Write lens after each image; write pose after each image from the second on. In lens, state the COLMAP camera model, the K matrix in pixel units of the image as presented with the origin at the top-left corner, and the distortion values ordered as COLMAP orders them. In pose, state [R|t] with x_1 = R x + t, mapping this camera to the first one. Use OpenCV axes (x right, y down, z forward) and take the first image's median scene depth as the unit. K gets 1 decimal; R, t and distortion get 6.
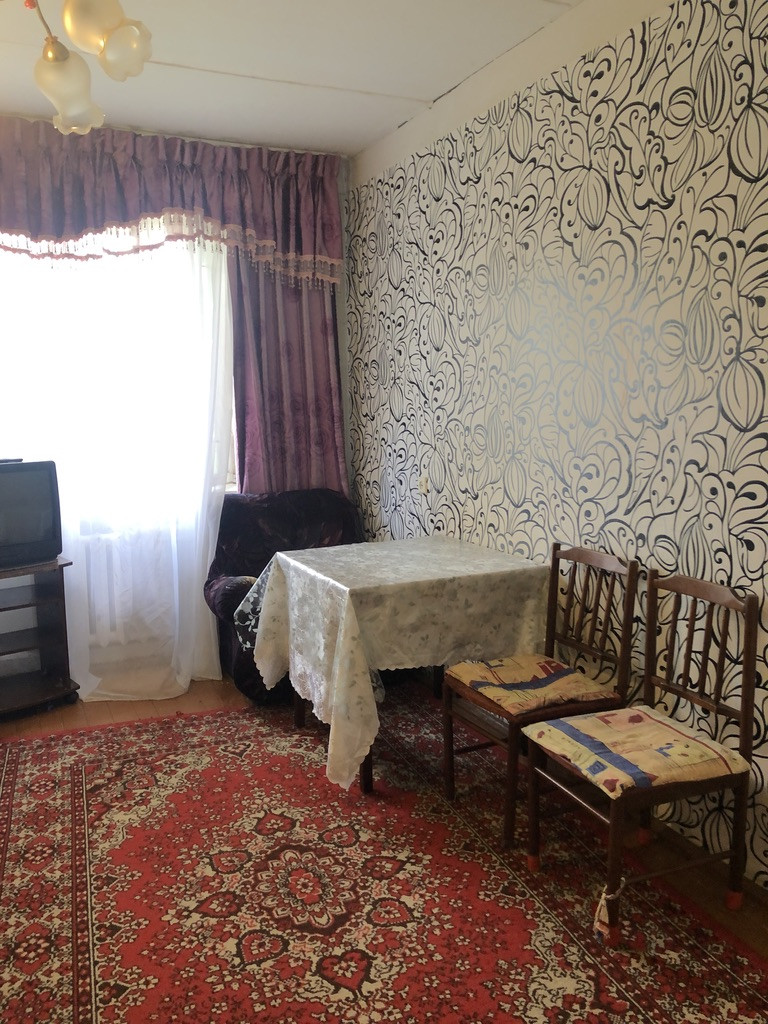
lens RADIAL K [[842.9, 0, 368.6], [0, 842.9, 517.7], [0, 0, 1]] dist [0.043873, -0.041607]
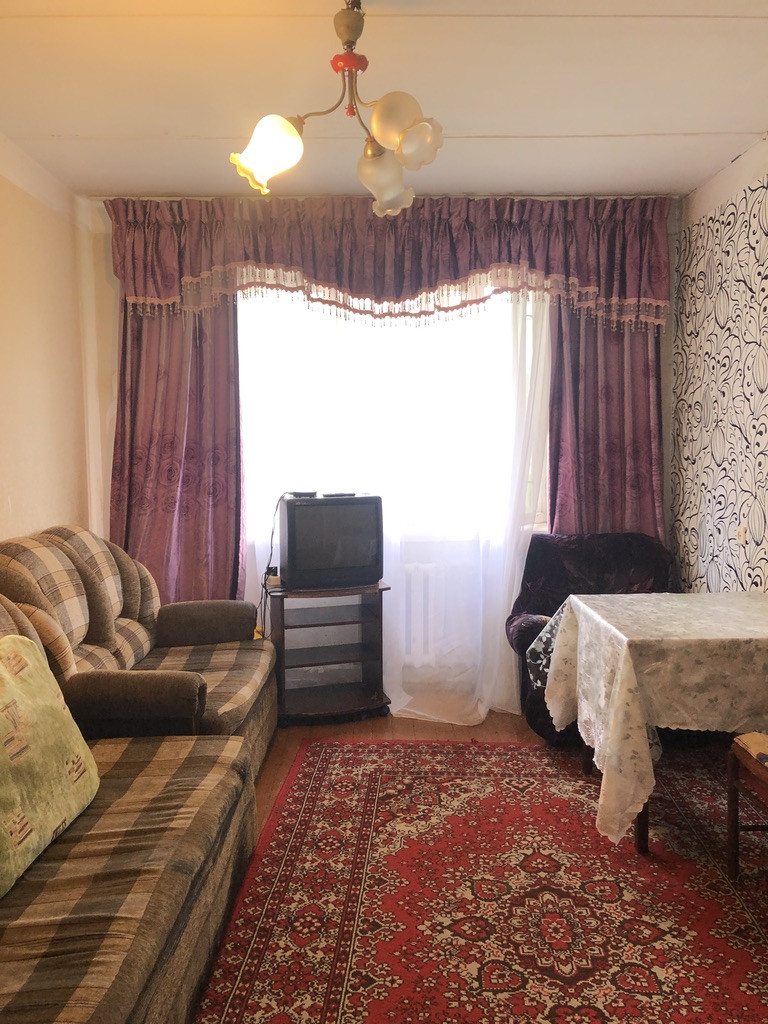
lens RADIAL K [[842.9, 0, 380.5], [0, 842.9, 516.6], [0, 0, 1]] dist [0.043873, -0.041607]
pose [[0.915041, 0.045816, -0.400751, 0.081292], [-0.061981, 0.997699, -0.027461, -0.010153], [0.398571, 0.049967, 0.915775, -0.020021]]
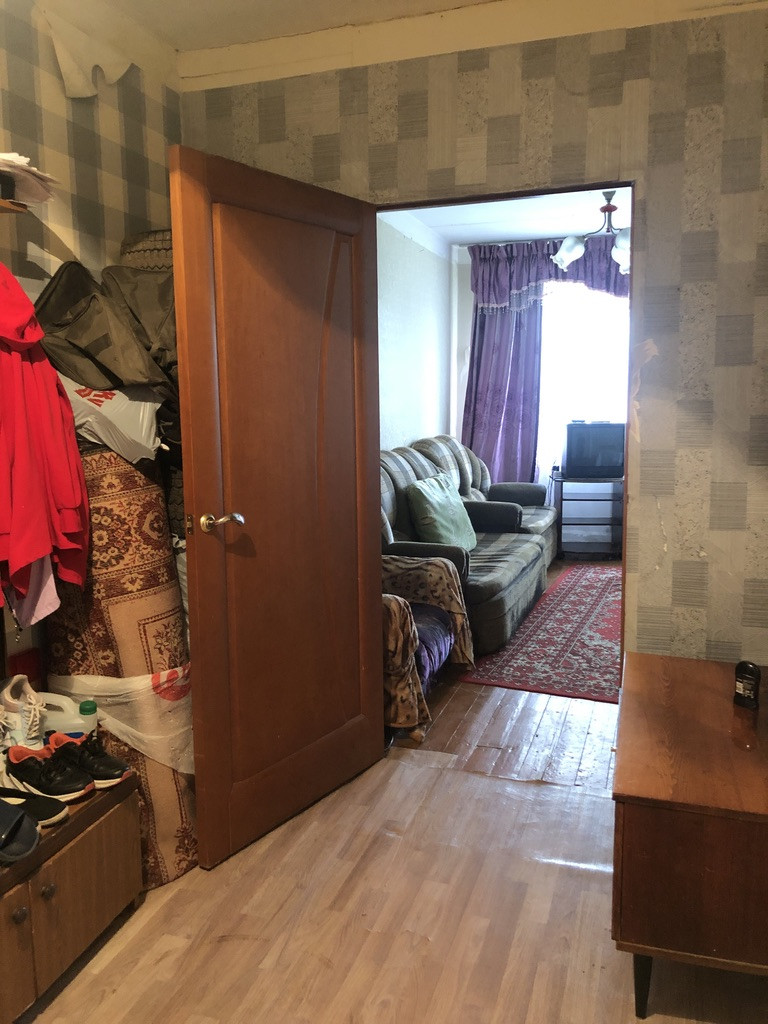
lens RADIAL K [[842.9, 0, 385.4], [0, 842.9, 532.6], [0, 0, 1]] dist [0.043873, -0.041607]
pose [[0.743491, 0.114770, -0.658824, 0.507849], [-0.094810, 0.993302, 0.066043, 0.107087], [0.661991, 0.013360, 0.749392, -0.762526]]
